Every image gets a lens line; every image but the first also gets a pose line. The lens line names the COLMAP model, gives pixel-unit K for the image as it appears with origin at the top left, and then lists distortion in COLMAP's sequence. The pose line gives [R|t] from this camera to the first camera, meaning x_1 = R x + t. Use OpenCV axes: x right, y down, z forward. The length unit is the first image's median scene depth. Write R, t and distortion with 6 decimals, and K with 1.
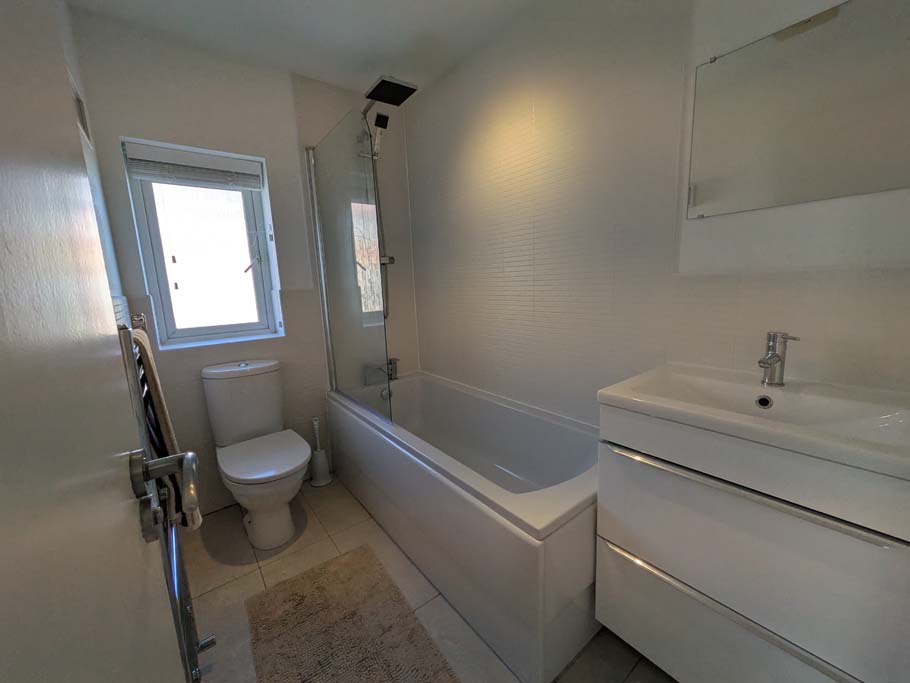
lens RADIAL K [[360.5, 0, 455.8], [0, 360.5, 344.5], [0, 0, 1]] dist [-0.003081, 0.000533]
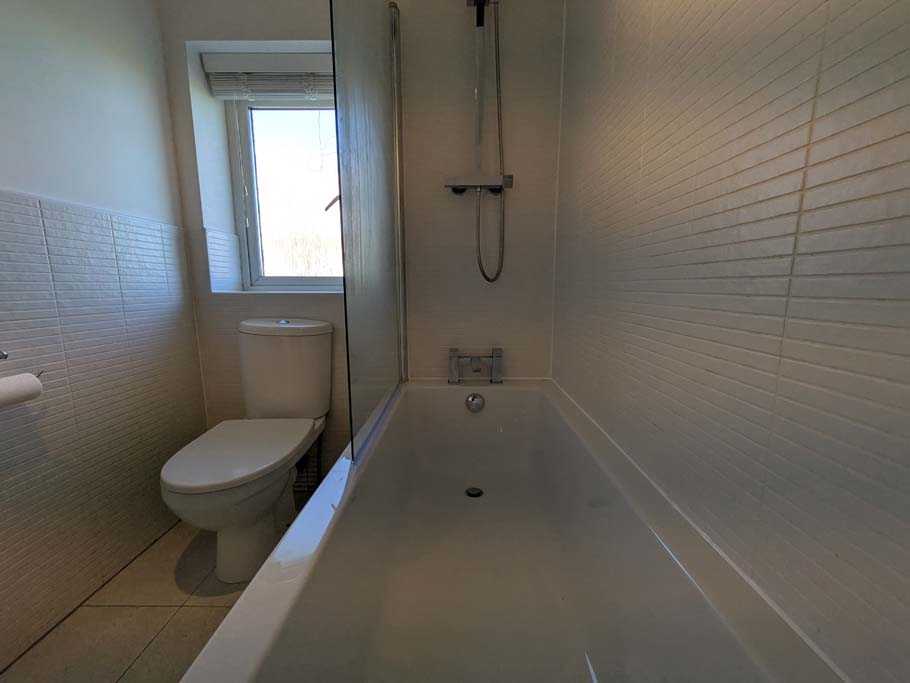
lens RADIAL K [[360.5, 0, 457.3], [0, 360.5, 341.0], [0, 0, 1]] dist [-0.003081, 0.000533]
pose [[0.781487, 0.134556, -0.609239, 0.207288], [-0.137352, 0.989615, 0.042380, 0.015135], [0.608615, 0.050561, 0.791853, 0.707193]]
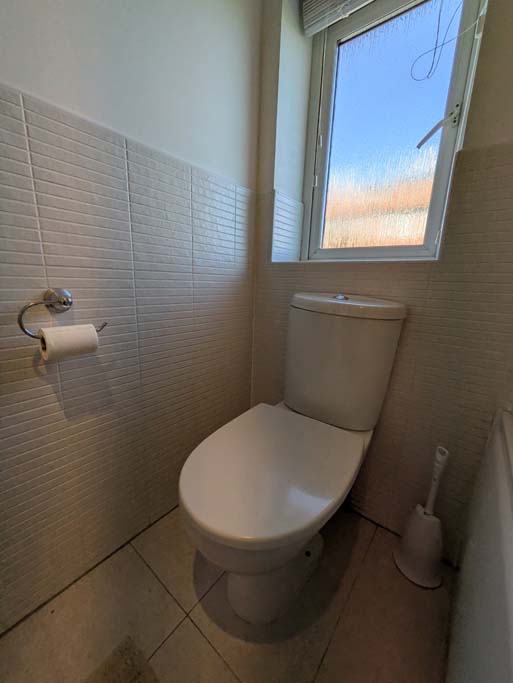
lens RADIAL K [[270.6, 0, 257.8], [0, 270.6, 340.9], [0, 0, 1]] dist [-0.003081, 0.000533]
pose [[0.228456, 0.262705, -0.937440, -0.205852], [-0.210600, 0.953441, 0.215865, 0.065517], [0.950503, 0.148109, 0.273145, 0.866460]]
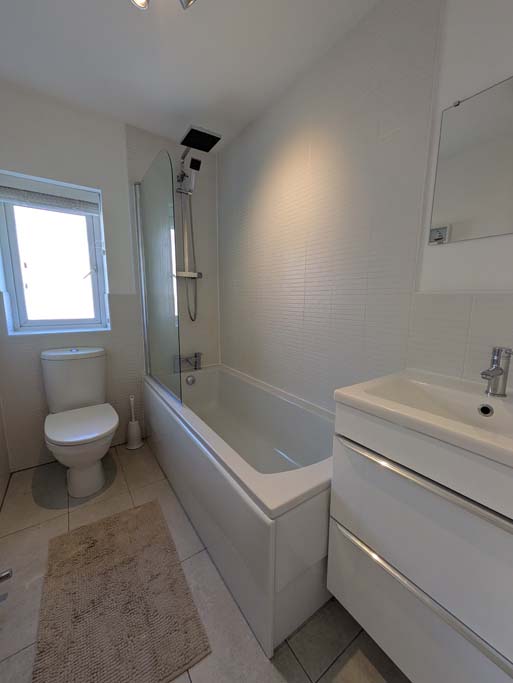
lens RADIAL K [[270.6, 0, 256.7], [0, 270.6, 343.5], [0, 0, 1]] dist [-0.003081, 0.000533]
pose [[0.997150, 0.057061, -0.049350, 0.114628], [-0.057403, 0.998336, -0.005545, 0.000413], [0.048952, 0.008362, 0.998766, 0.085541]]
